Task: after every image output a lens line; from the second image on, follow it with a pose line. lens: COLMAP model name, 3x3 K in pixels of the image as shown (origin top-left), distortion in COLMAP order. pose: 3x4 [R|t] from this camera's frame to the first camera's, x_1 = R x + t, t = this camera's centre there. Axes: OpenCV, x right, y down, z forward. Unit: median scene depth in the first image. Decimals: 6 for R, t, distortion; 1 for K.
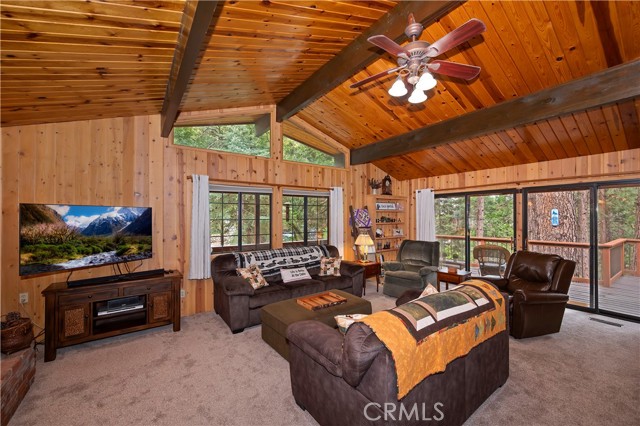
lens RADIAL K [[253.7, 0, 320.9], [0, 253.7, 214.1], [0, 0, 1]] dist [-0.003479, -0.001231]
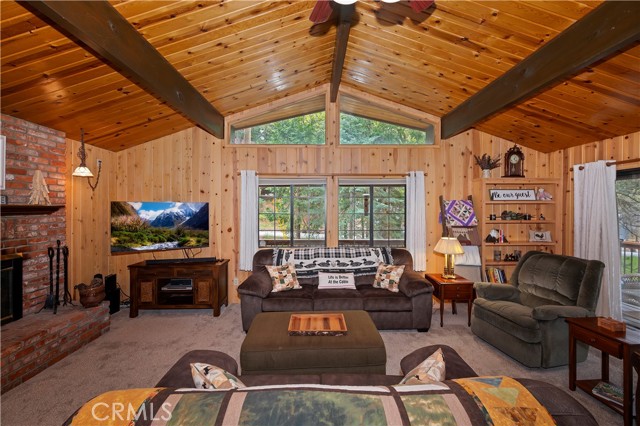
lens RADIAL K [[253.7, 0, 316.7], [0, 253.7, 209.9], [0, 0, 1]] dist [-0.003479, -0.001231]
pose [[0.824617, 0.005168, -0.565668, 0.317092], [0.004437, 0.999868, 0.015603, -0.008061], [0.565674, -0.015376, 0.824486, 0.280772]]
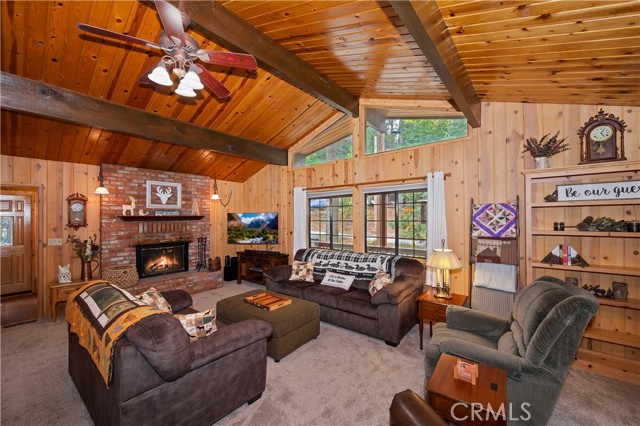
lens RADIAL K [[253.7, 0, 324.2], [0, 253.7, 216.1], [0, 0, 1]] dist [-0.003479, -0.001231]
pose [[0.263367, -0.005908, -0.964678, 0.790976], [0.016850, 0.999857, -0.001523, 0.002121], [0.964549, -0.015854, 0.263428, 0.713323]]
